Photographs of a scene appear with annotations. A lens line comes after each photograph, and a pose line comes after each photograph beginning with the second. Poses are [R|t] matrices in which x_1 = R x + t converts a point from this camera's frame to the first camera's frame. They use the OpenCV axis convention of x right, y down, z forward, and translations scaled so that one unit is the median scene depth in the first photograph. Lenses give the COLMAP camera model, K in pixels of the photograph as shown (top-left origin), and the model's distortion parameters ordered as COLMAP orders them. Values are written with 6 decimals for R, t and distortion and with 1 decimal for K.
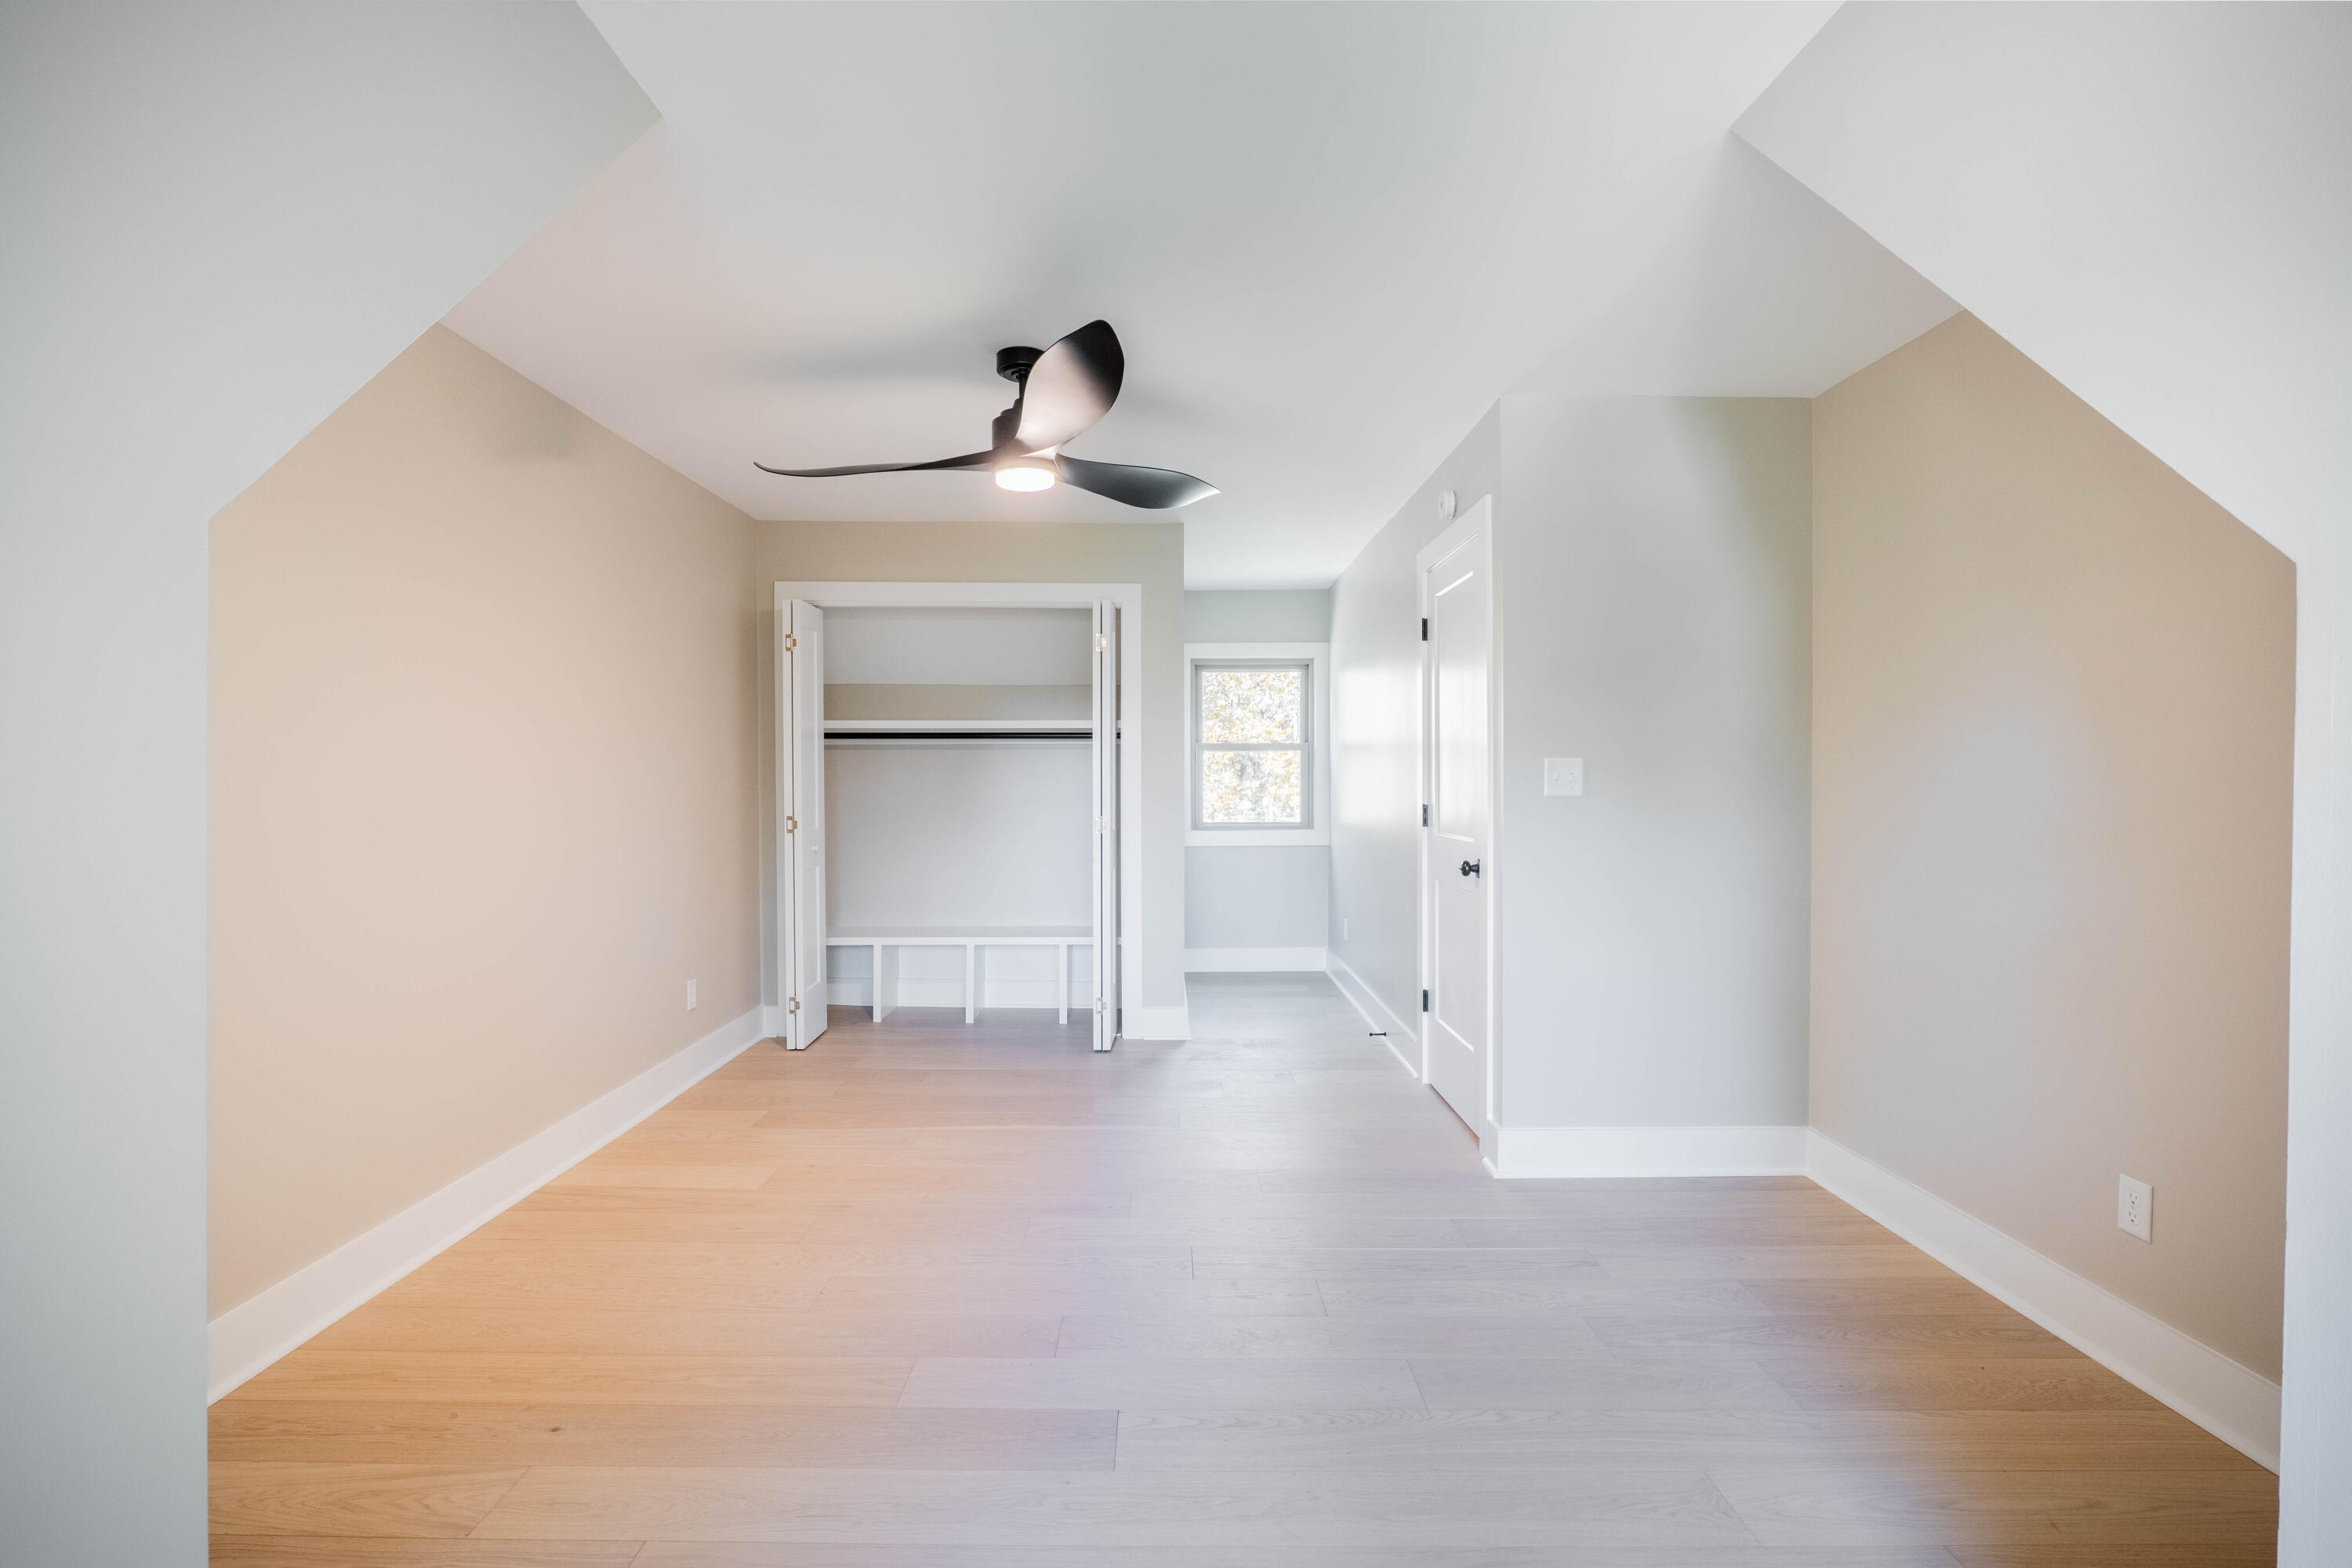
lens RADIAL K [[1119.9, 0, 1153.7], [0, 1119.9, 771.8], [0, 0, 1]] dist [-0.016579, 0.002822]
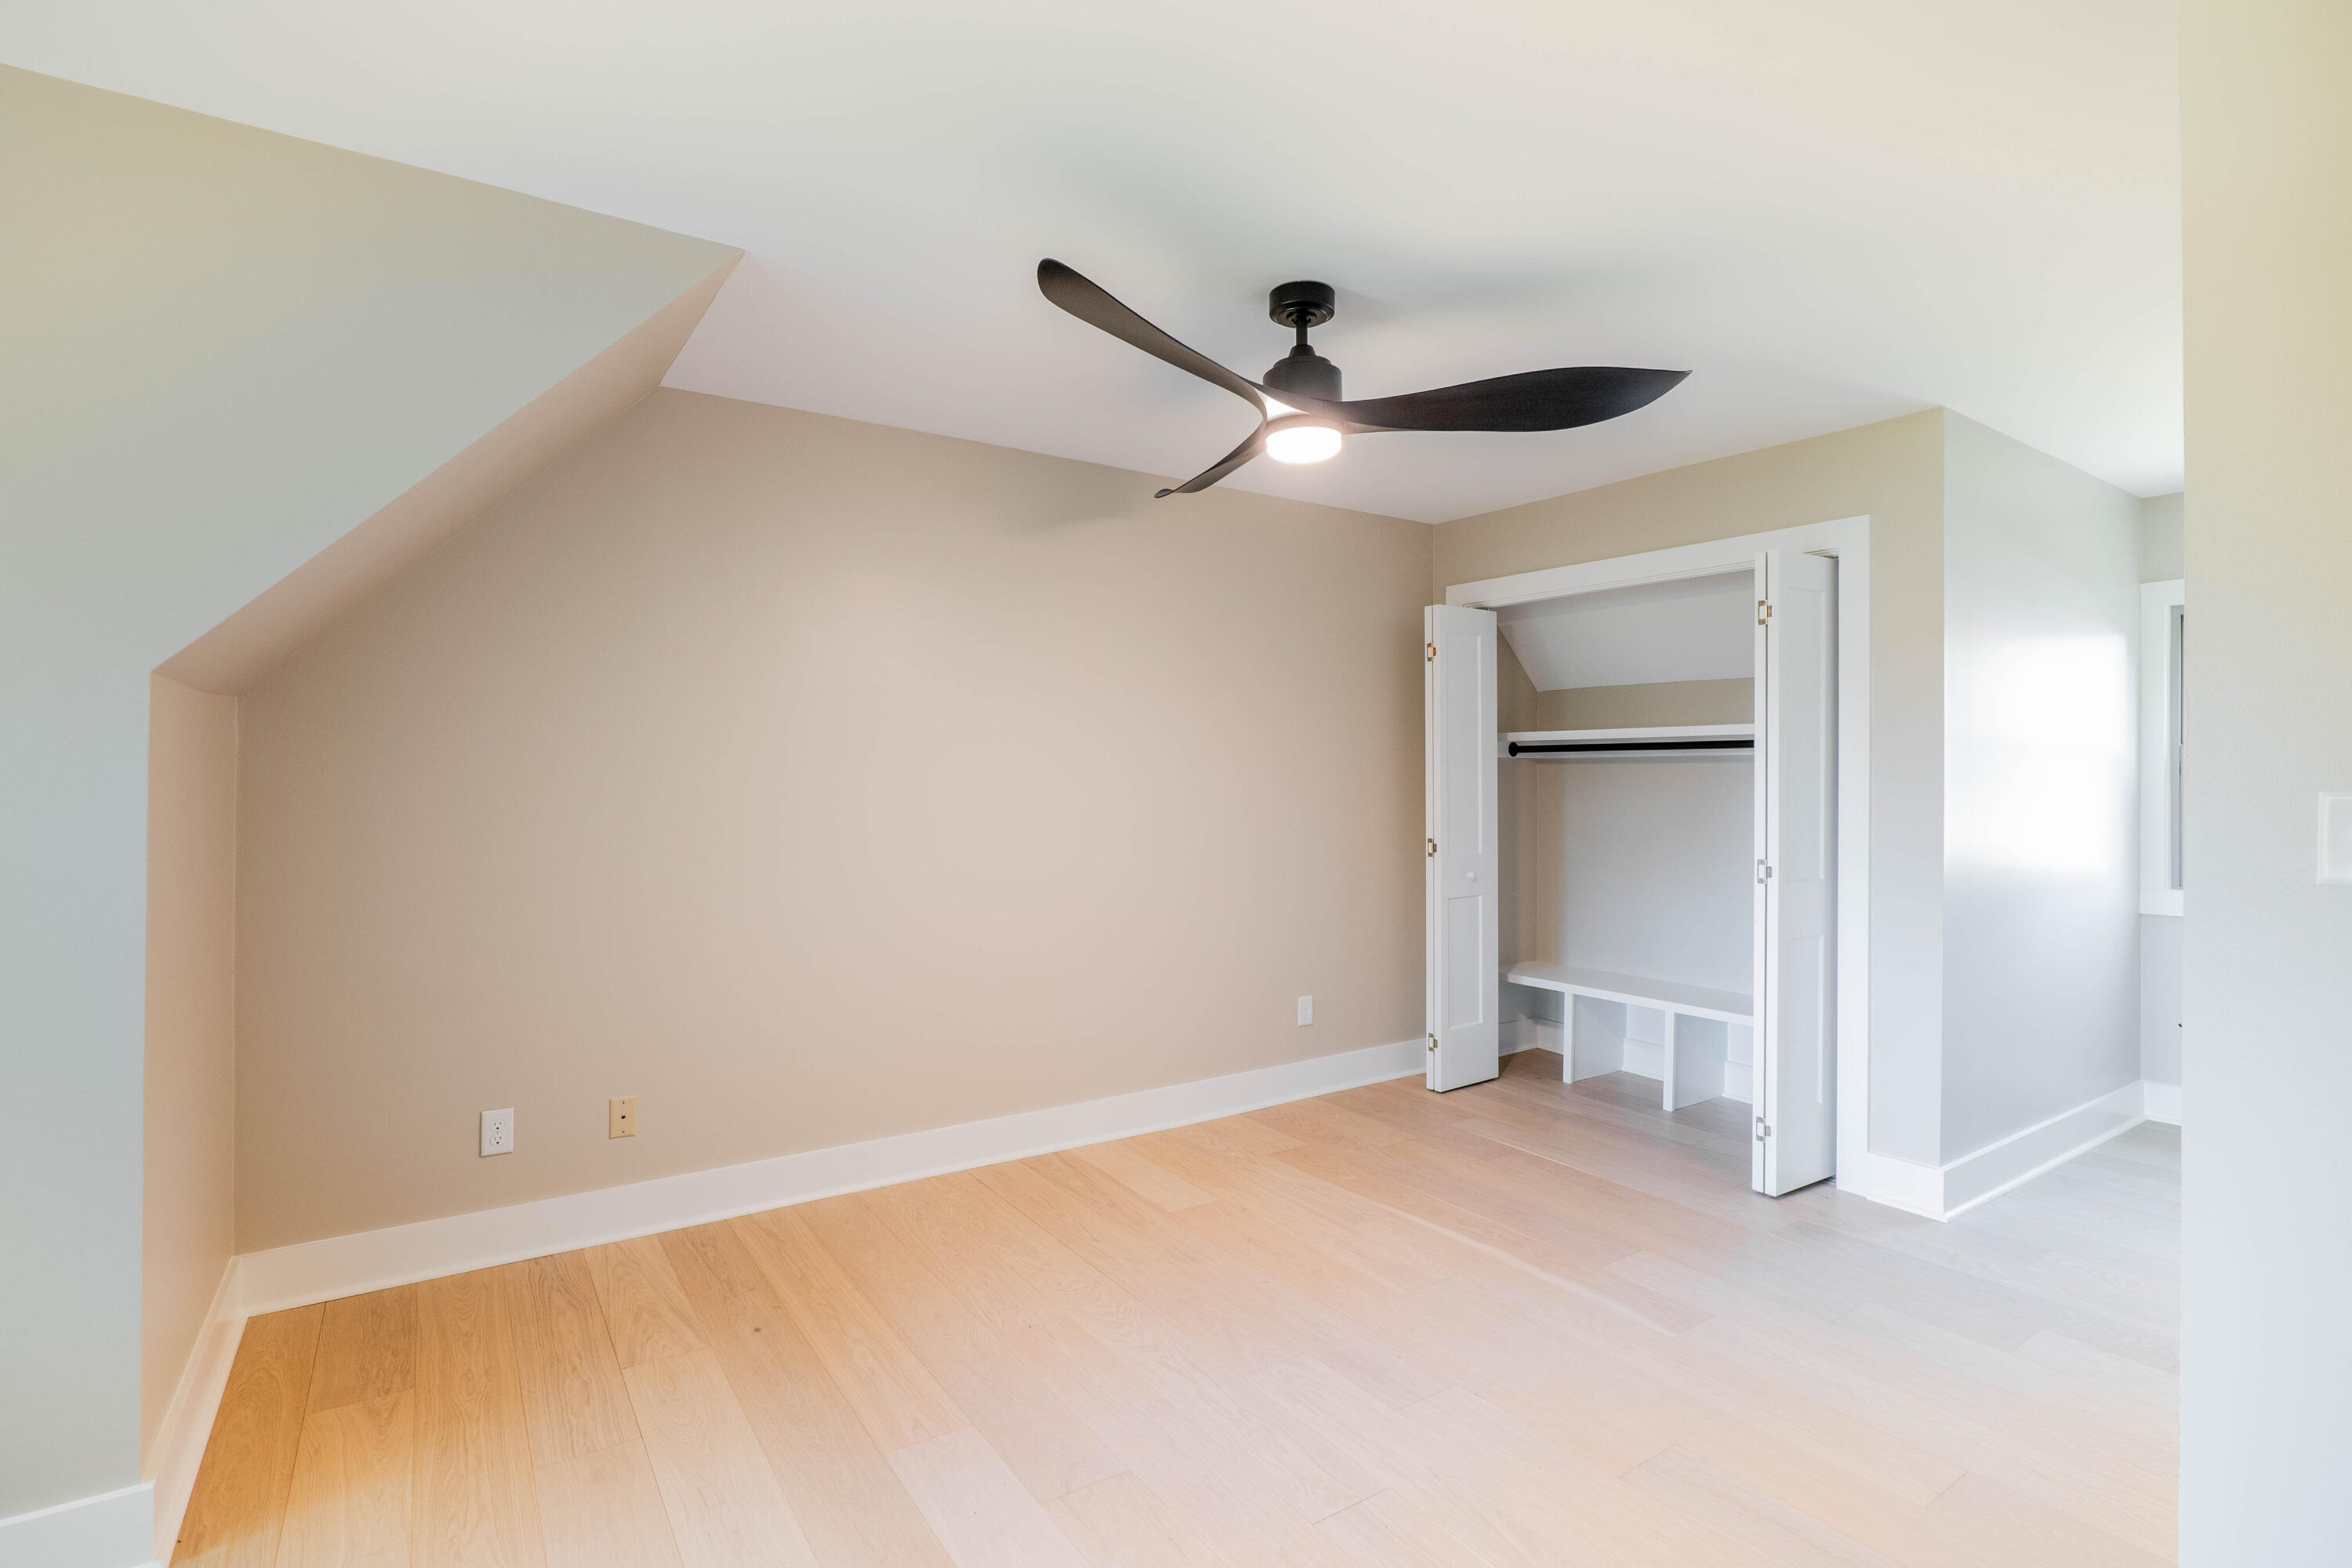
lens RADIAL K [[1119.9, 0, 1167.6], [0, 1119.9, 792.6], [0, 0, 1]] dist [-0.016579, 0.002822]
pose [[0.552028, 0.013935, -0.833709, 0.355867], [-0.002318, 0.999882, 0.015177, -0.013222], [0.833823, -0.006446, 0.551995, 0.335337]]
